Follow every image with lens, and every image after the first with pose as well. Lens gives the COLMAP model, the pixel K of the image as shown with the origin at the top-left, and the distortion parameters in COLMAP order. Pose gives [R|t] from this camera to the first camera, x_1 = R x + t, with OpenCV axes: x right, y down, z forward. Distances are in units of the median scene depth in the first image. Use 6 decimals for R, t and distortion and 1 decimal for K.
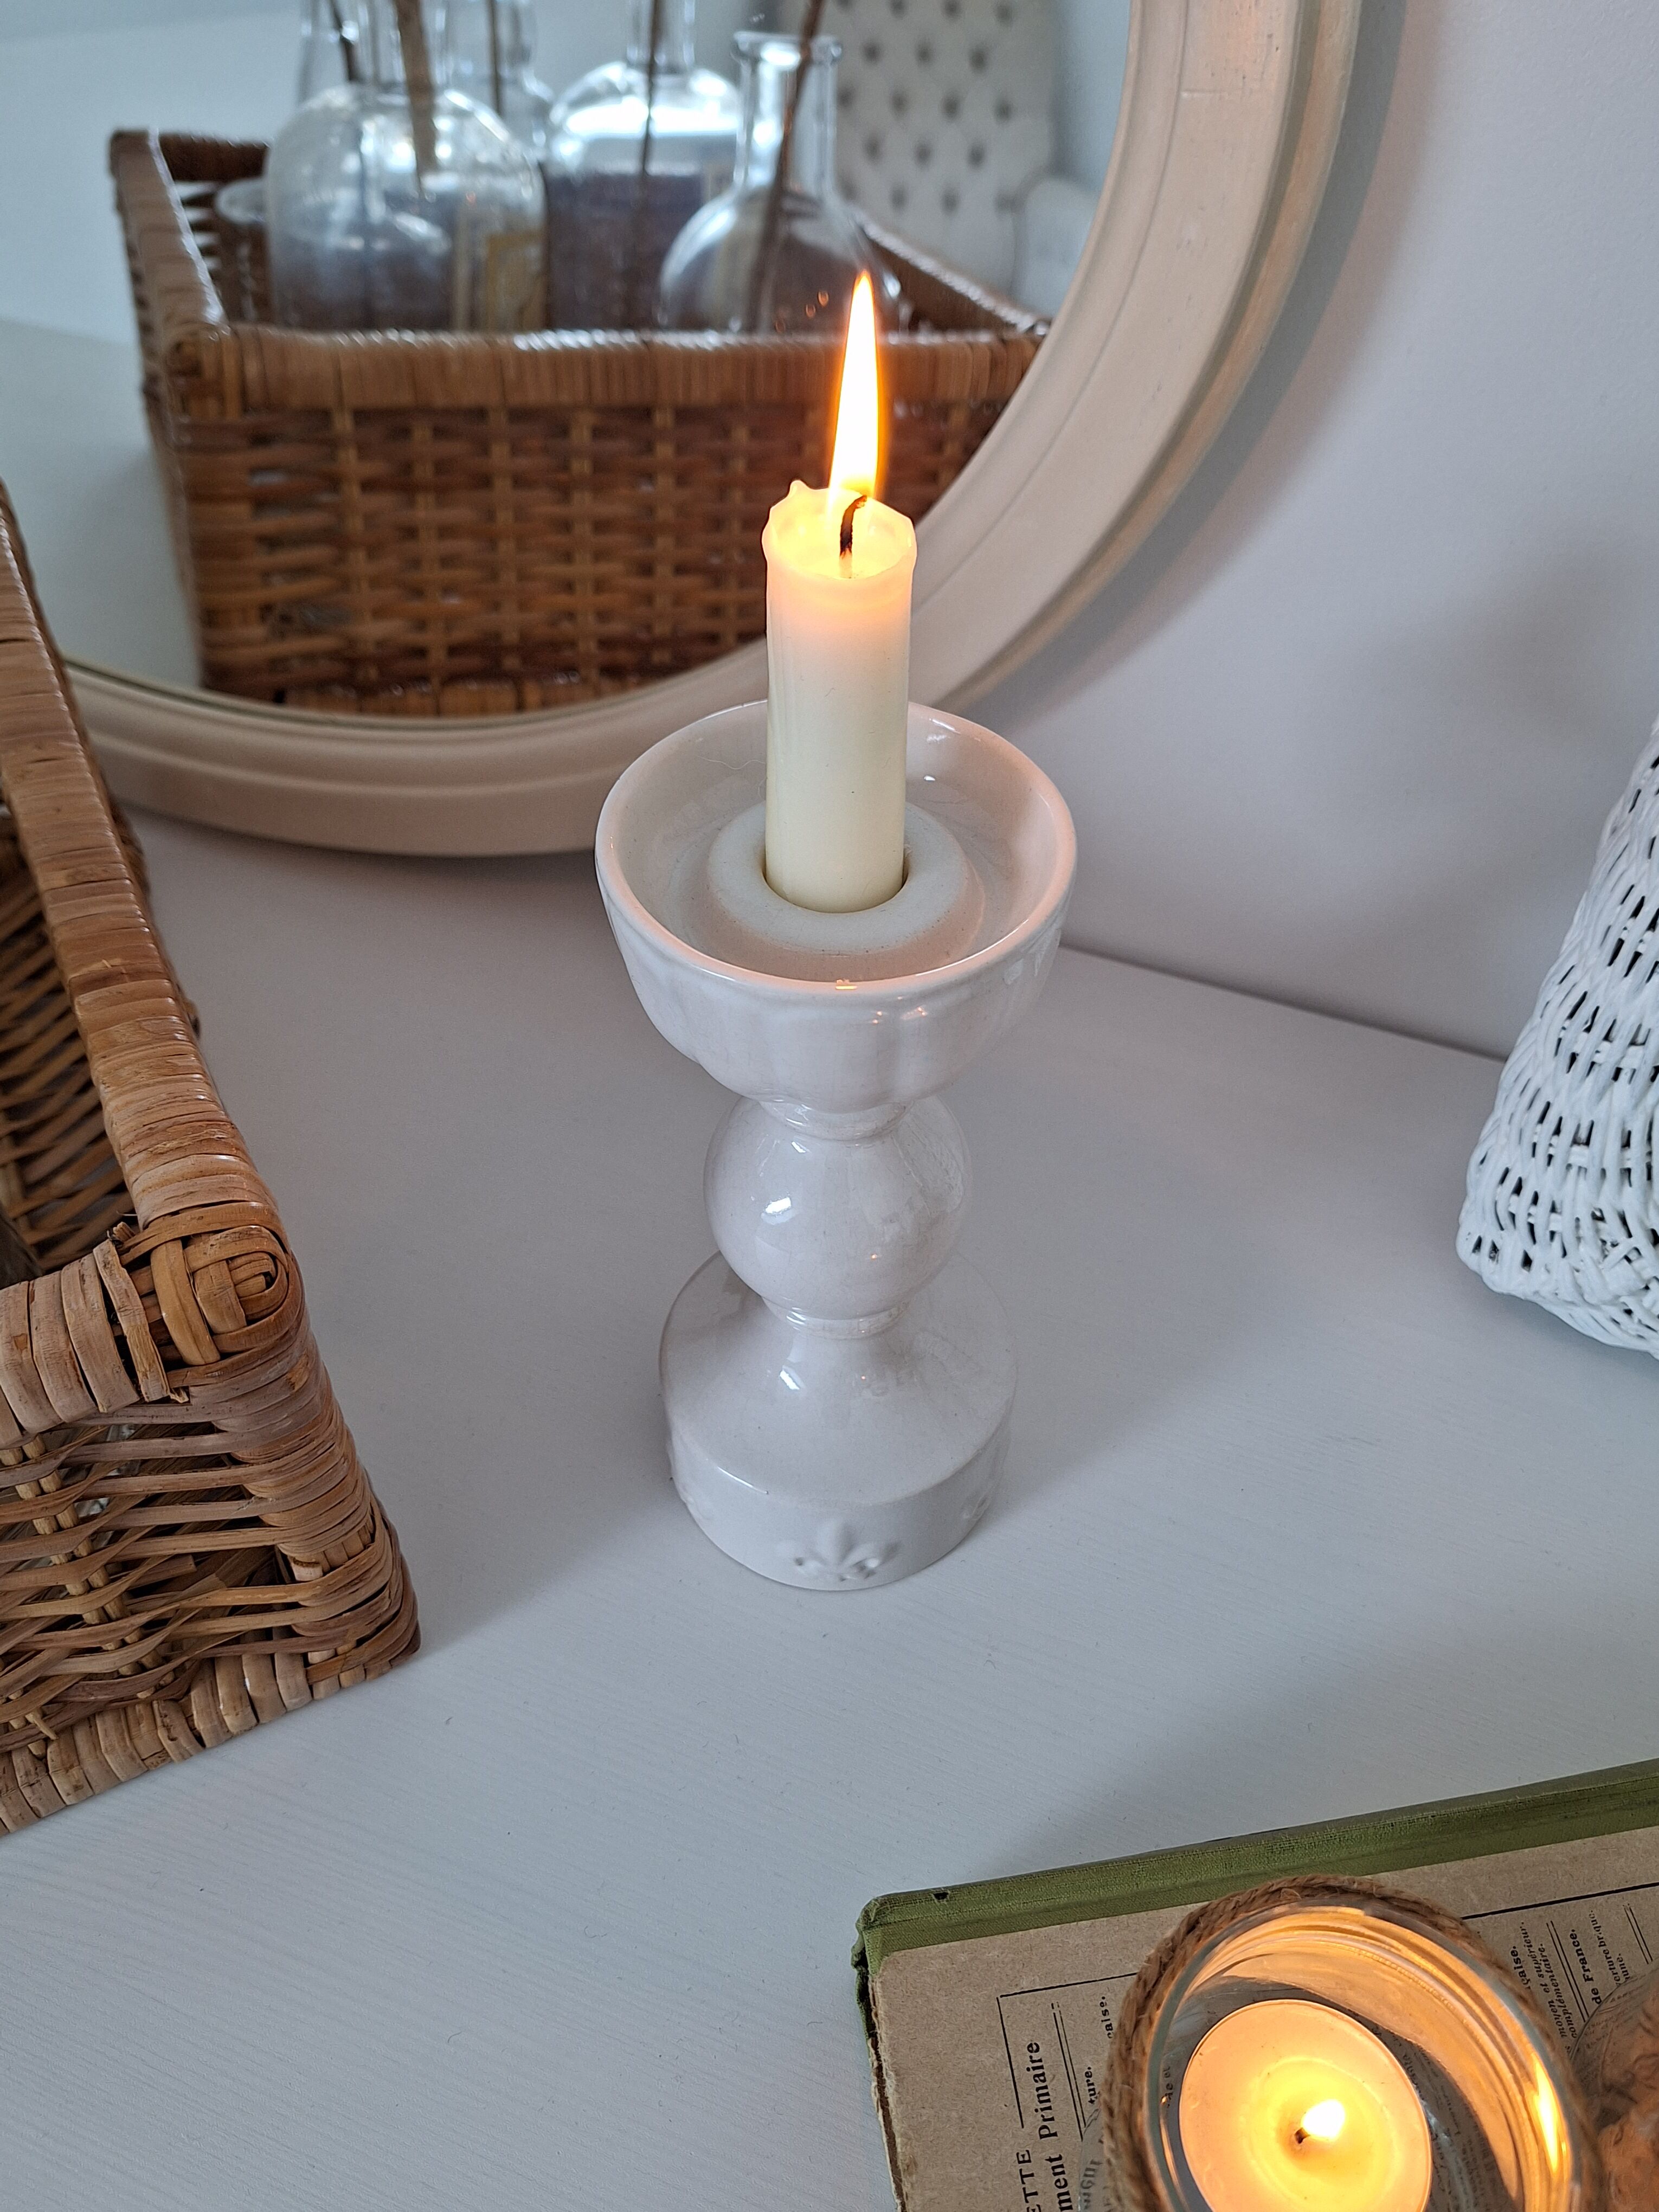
lens RADIAL K [[1760.9, 0, 825.9], [0, 1760.9, 1121.3], [0, 0, 1]] dist [0.071619, -0.133790]
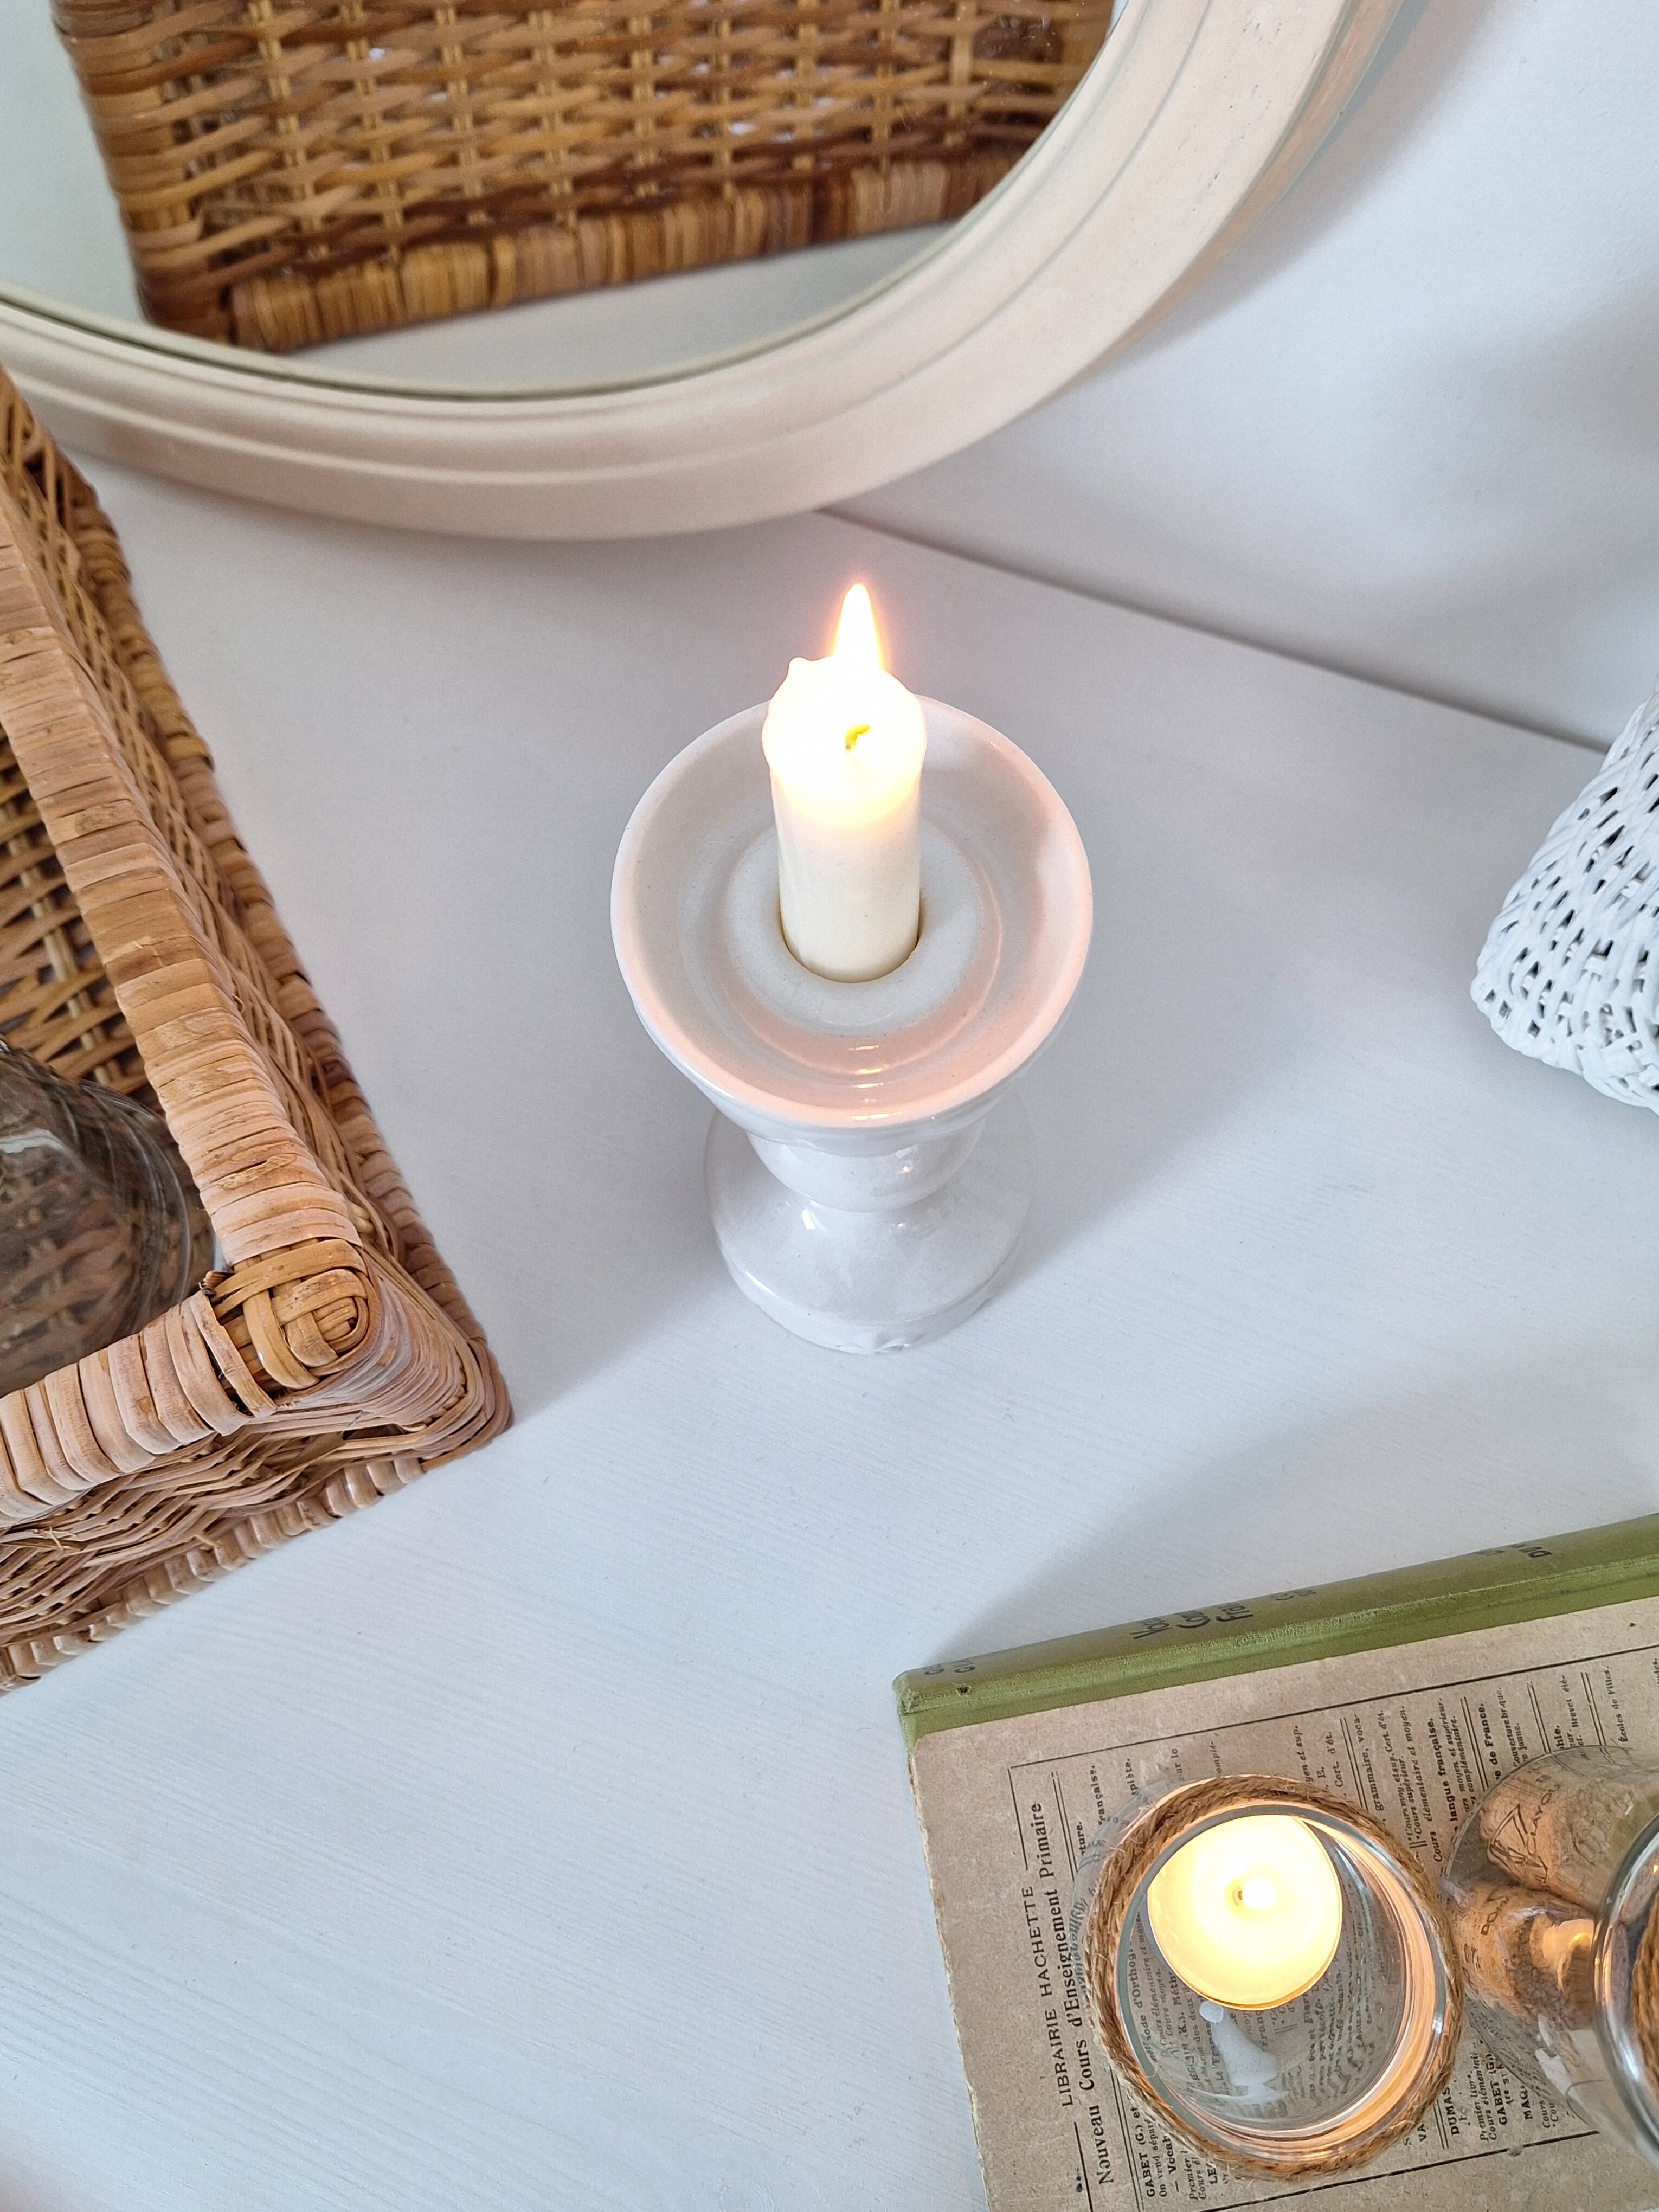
lens RADIAL K [[1759.0, 0, 829.5], [0, 1759.0, 1106.0], [0, 0, 1]] dist [0.071982, -0.135794]
pose [[0.999274, -0.026962, -0.026903, 0.012782], [0.035651, 0.910709, 0.411507, -0.353620], [0.013406, -0.412168, 0.911009, 0.039514]]
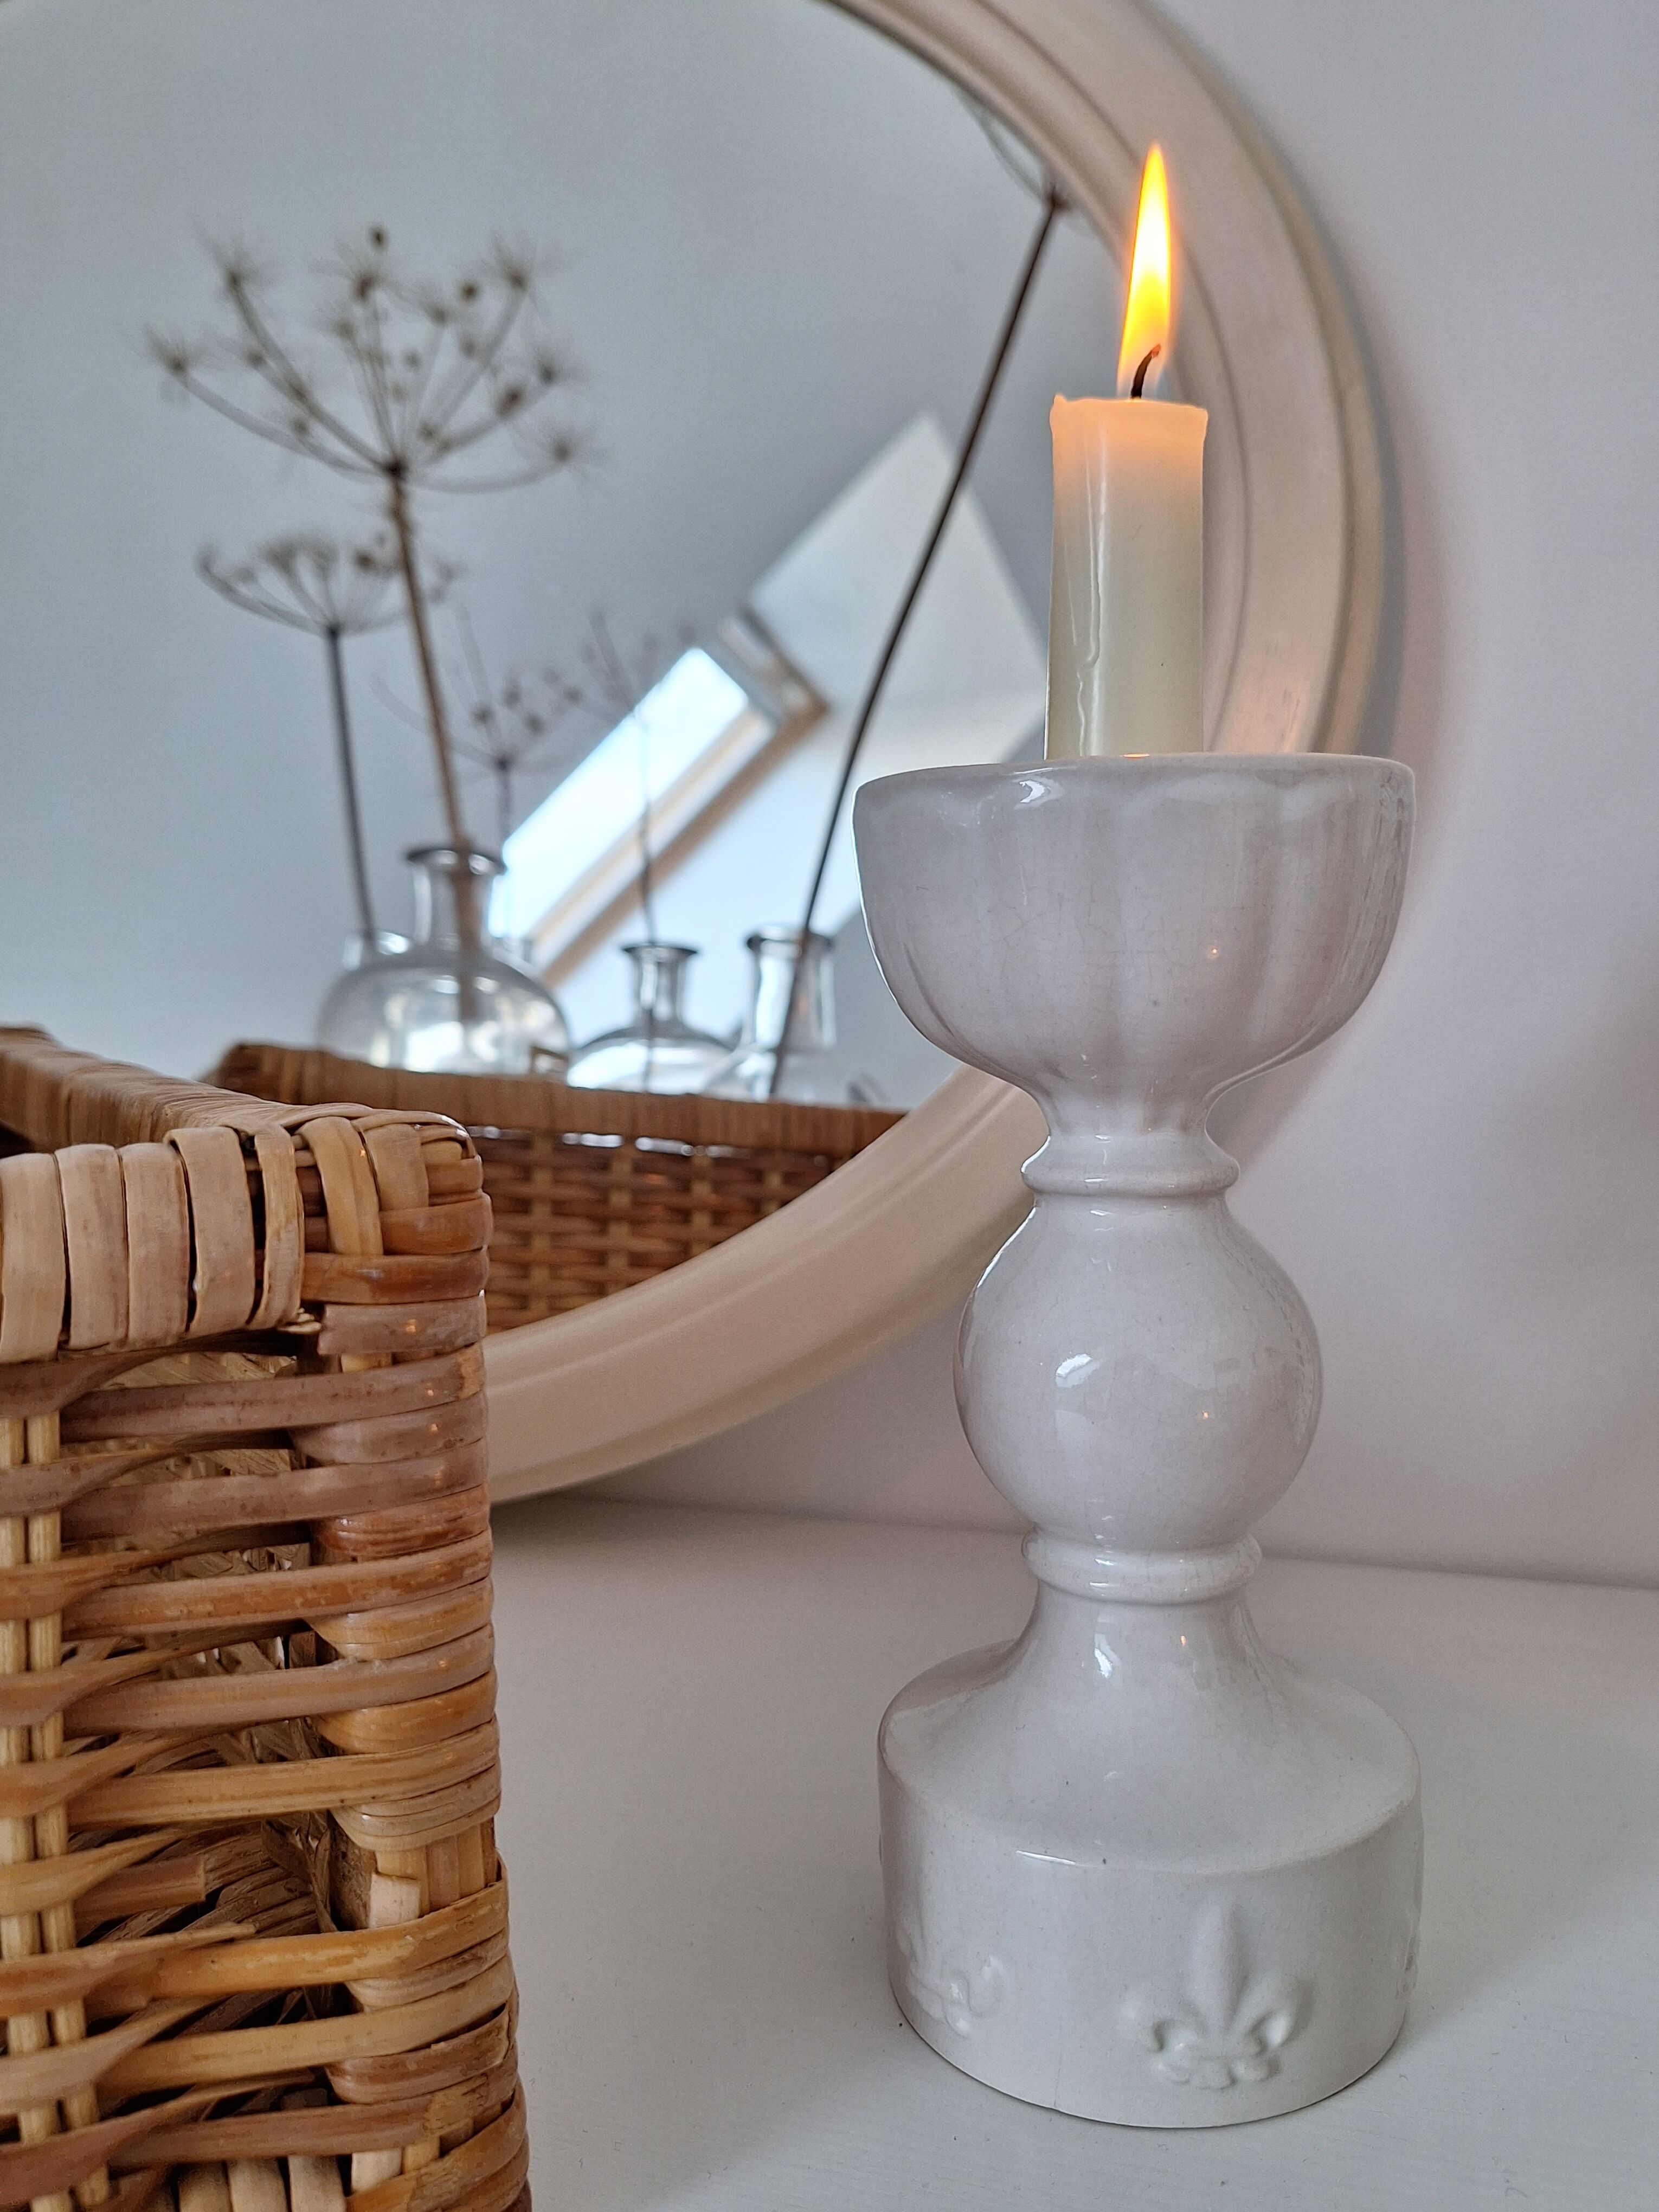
lens RADIAL K [[1760.9, 0, 825.9], [0, 1760.9, 1121.3], [0, 0, 1]] dist [0.071619, -0.133790]
pose [[0.995382, -0.032568, 0.090299, -0.174065], [0.083919, 0.751953, -0.653854, 0.403468], [-0.046605, 0.658412, 0.751213, 0.344400]]
